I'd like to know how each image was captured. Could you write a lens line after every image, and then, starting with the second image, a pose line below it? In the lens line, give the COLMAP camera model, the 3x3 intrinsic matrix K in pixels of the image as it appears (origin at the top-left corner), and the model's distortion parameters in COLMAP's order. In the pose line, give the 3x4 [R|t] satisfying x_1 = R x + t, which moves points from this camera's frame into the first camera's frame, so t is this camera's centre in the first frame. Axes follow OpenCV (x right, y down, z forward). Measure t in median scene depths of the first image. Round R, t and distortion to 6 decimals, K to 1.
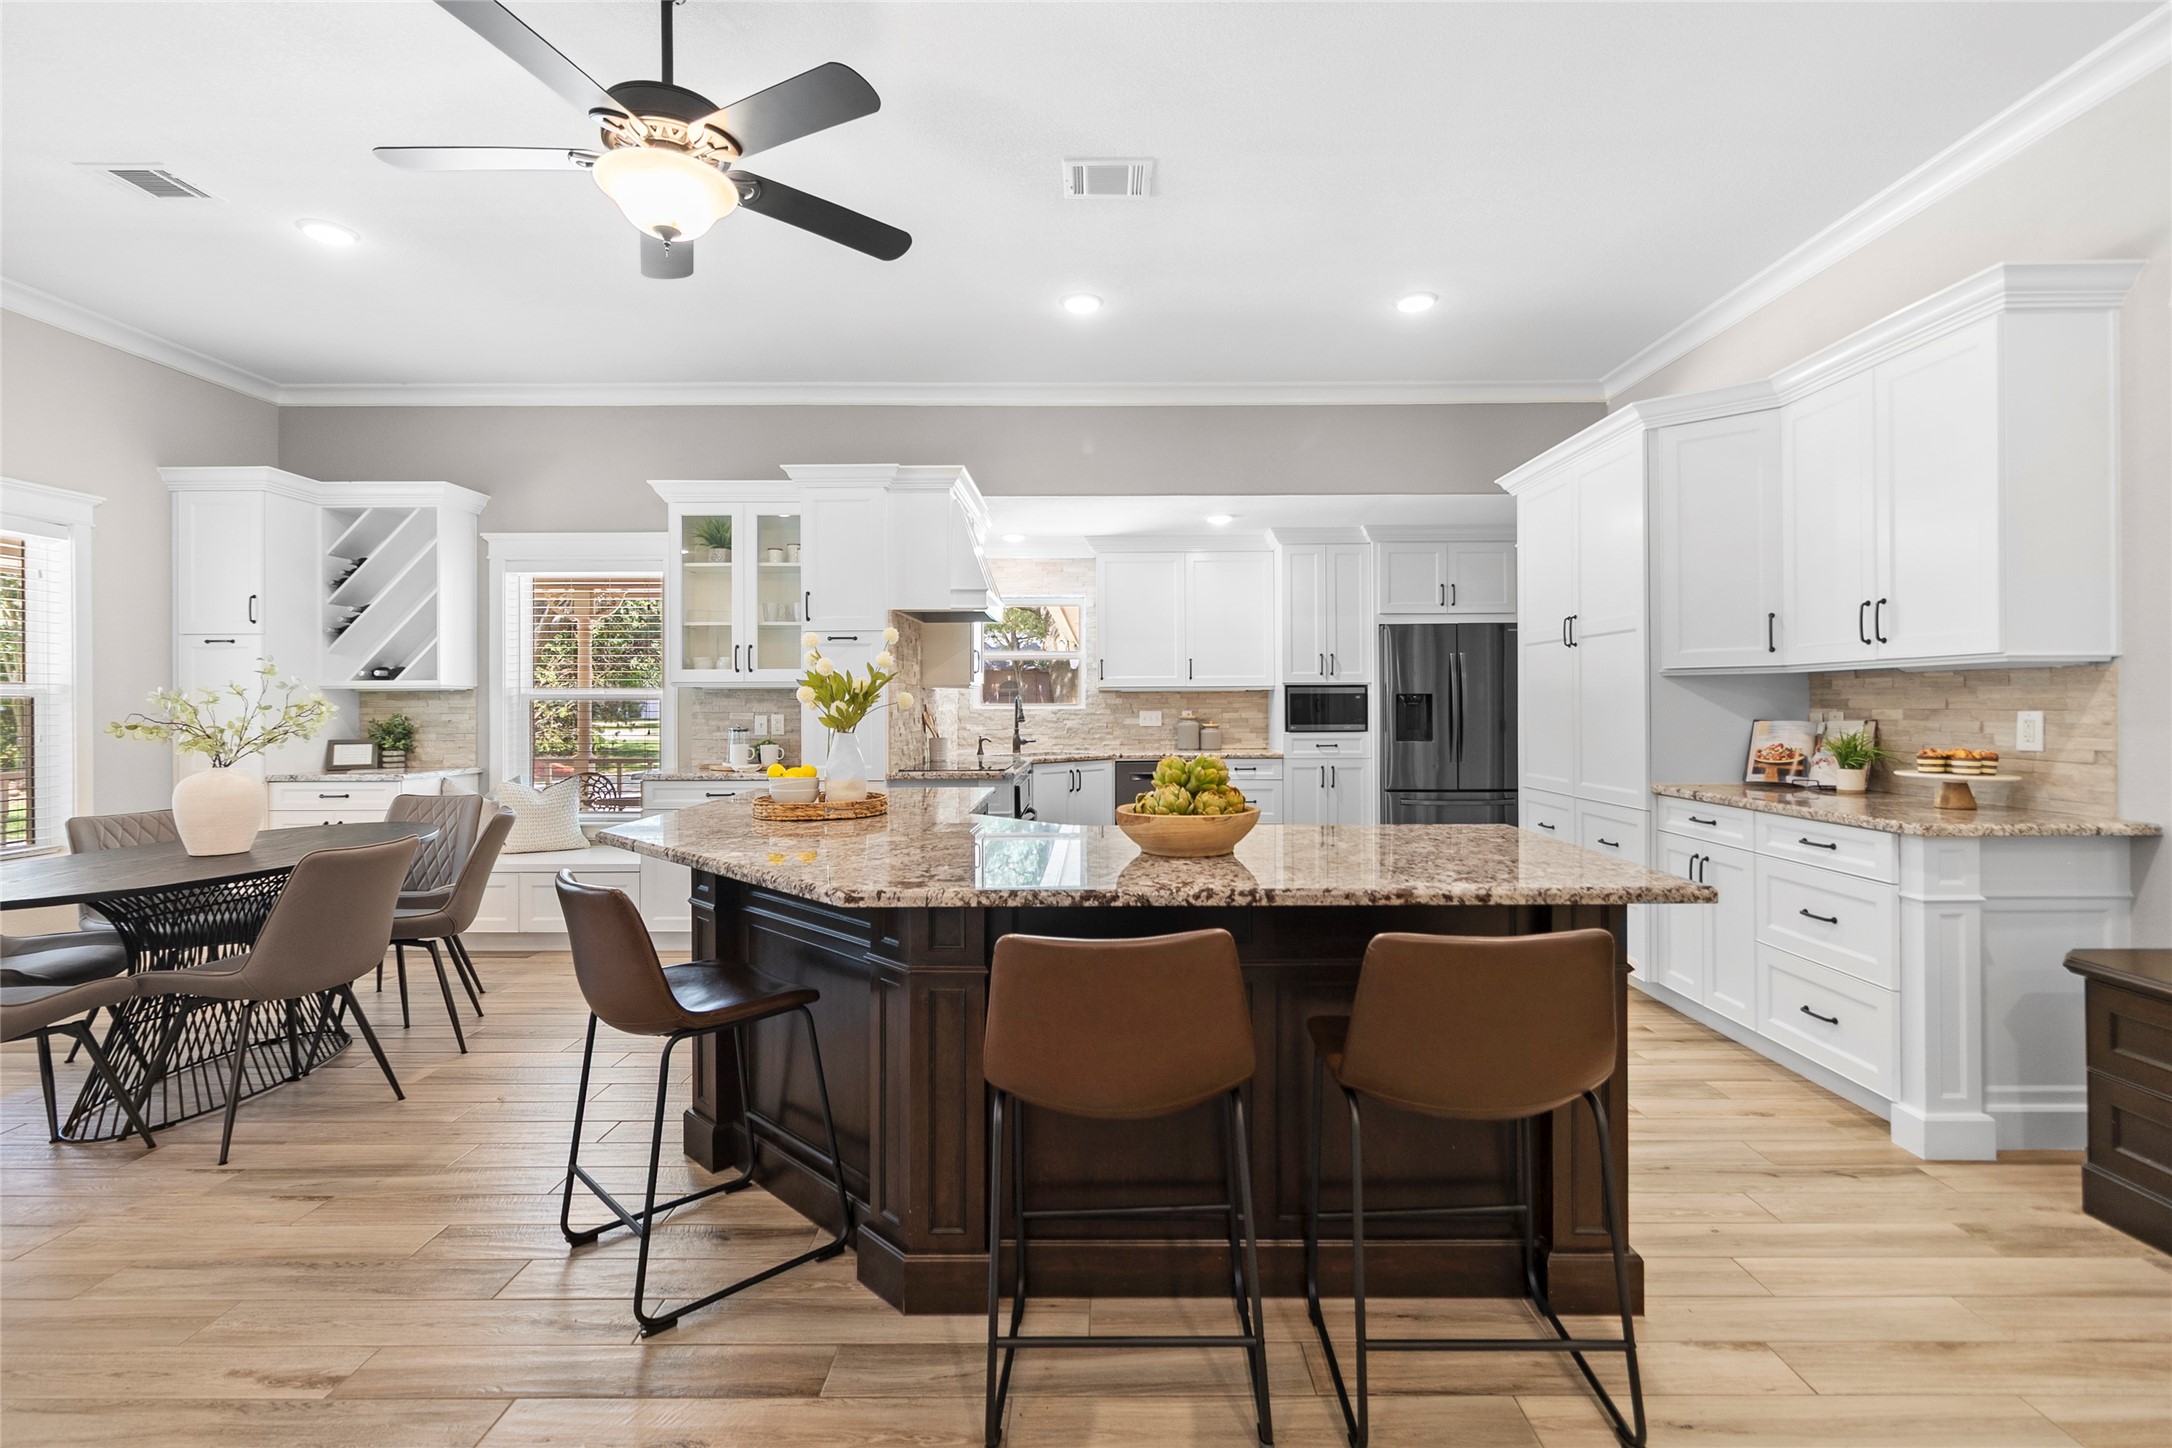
lens RADIAL K [[994.1, 0, 1123.6], [0, 994.1, 700.5], [0, 0, 1]] dist [0.000011, 0.001047]
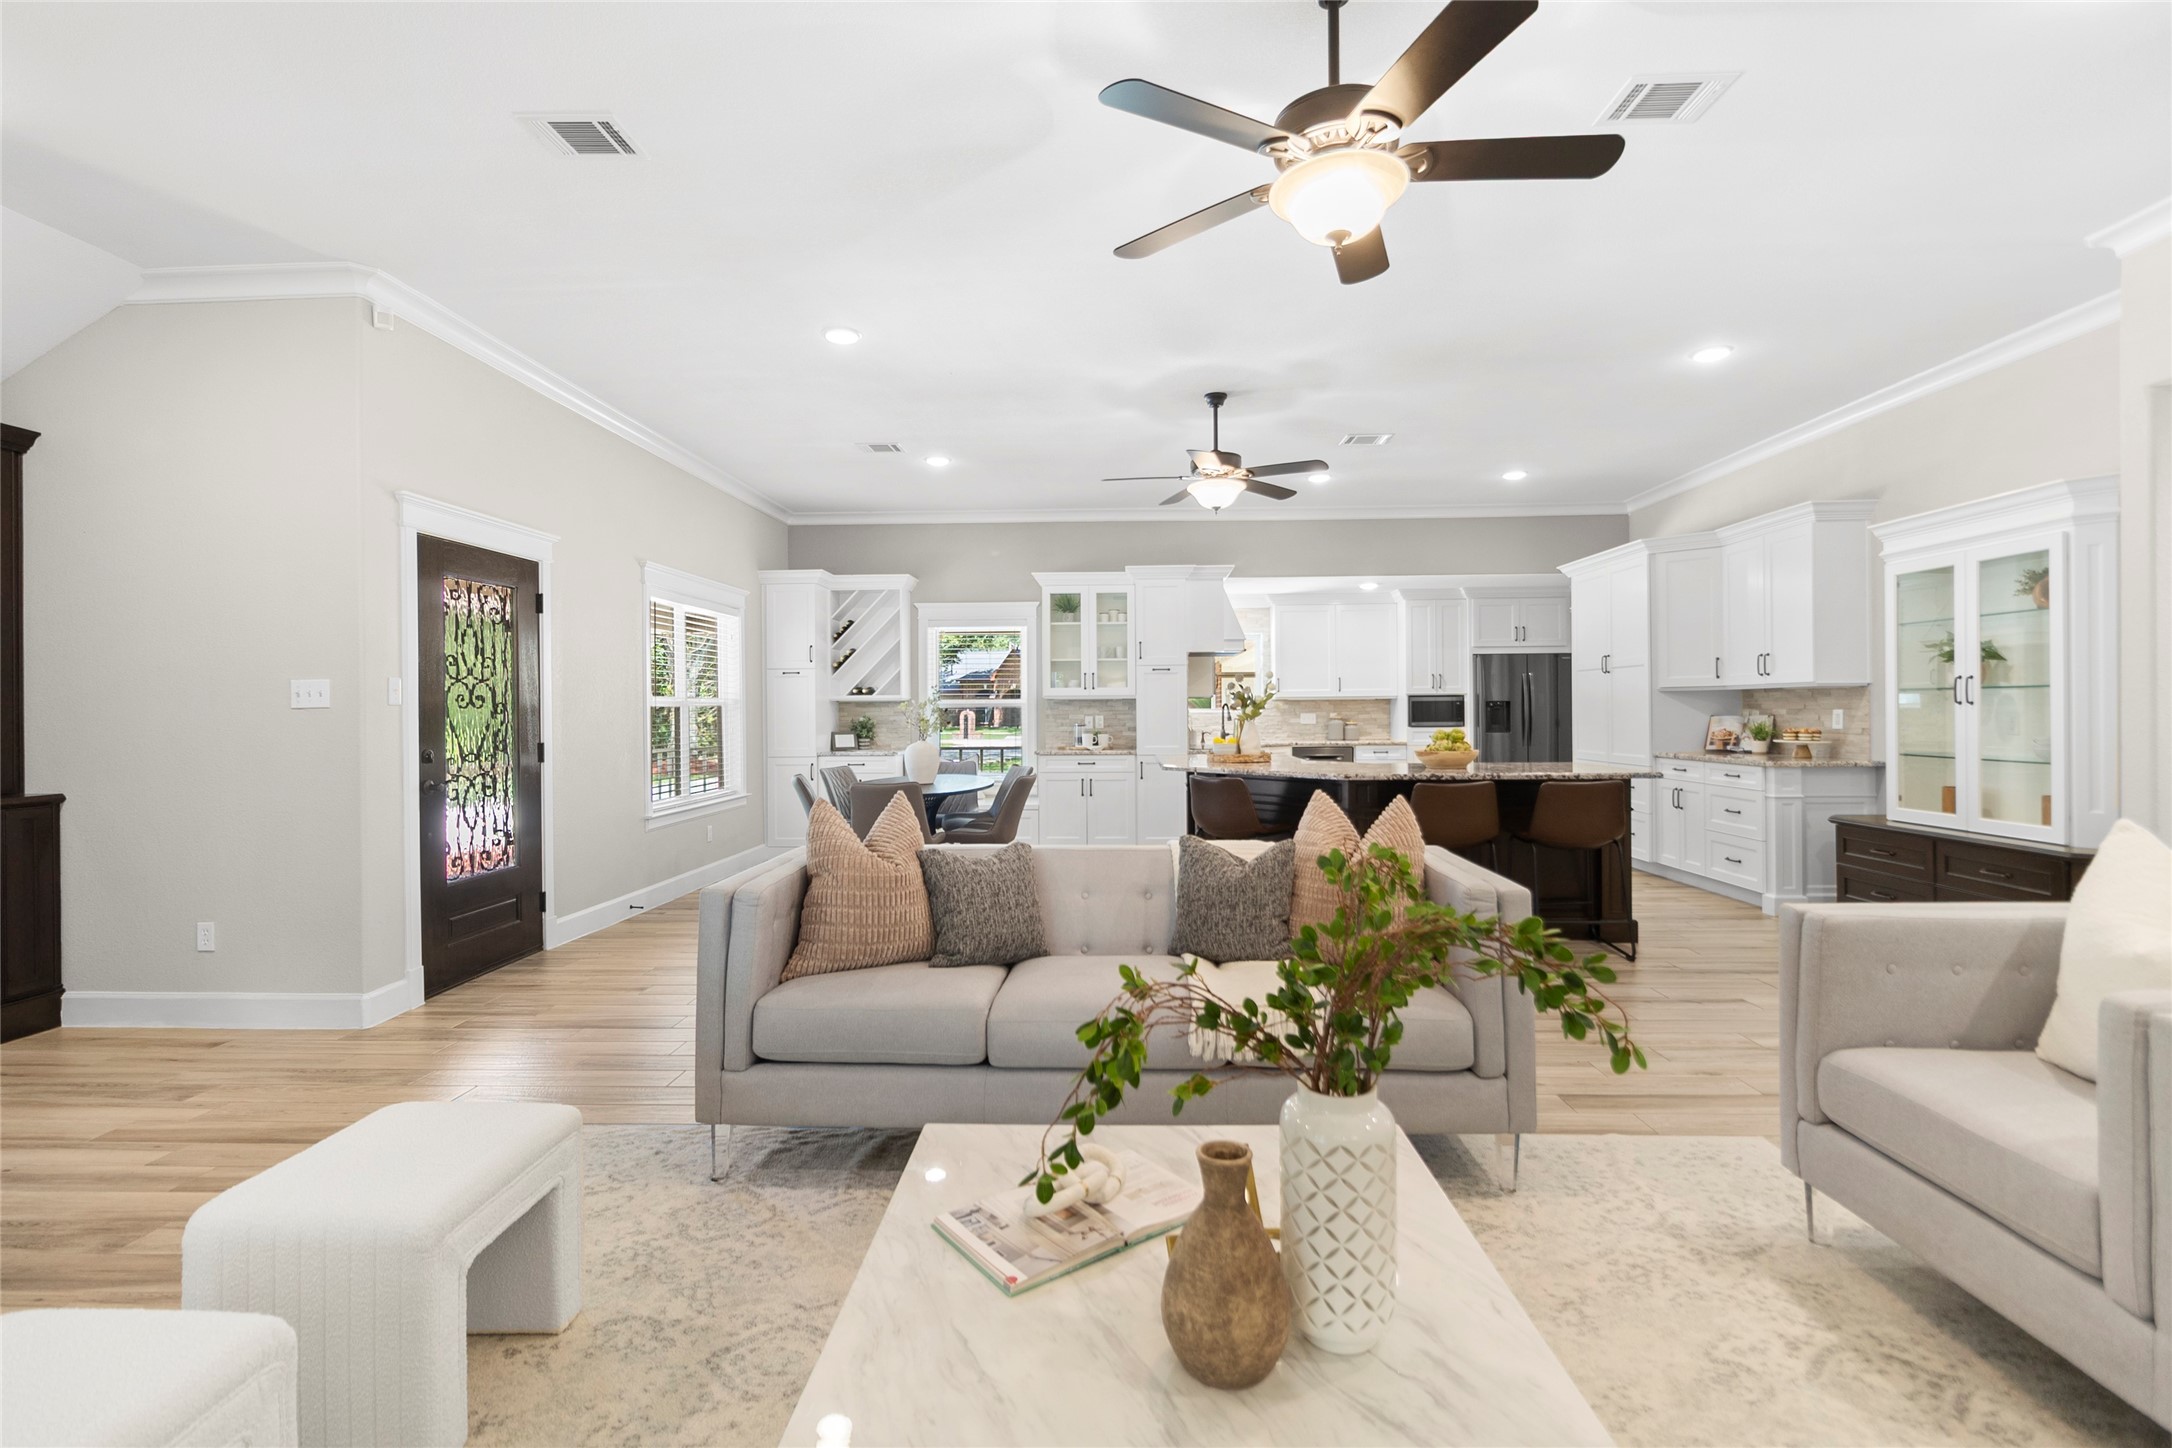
lens RADIAL K [[1012.8, 0, 1095.6], [0, 1012.8, 709.1], [0, 0, 1]] dist [0.001915, 0.000695]
pose [[0.999220, -0.003172, -0.039365, -0.301496], [0.003247, 0.999993, 0.001846, 0.000711], [0.039359, -0.001973, 0.999223, -0.650861]]
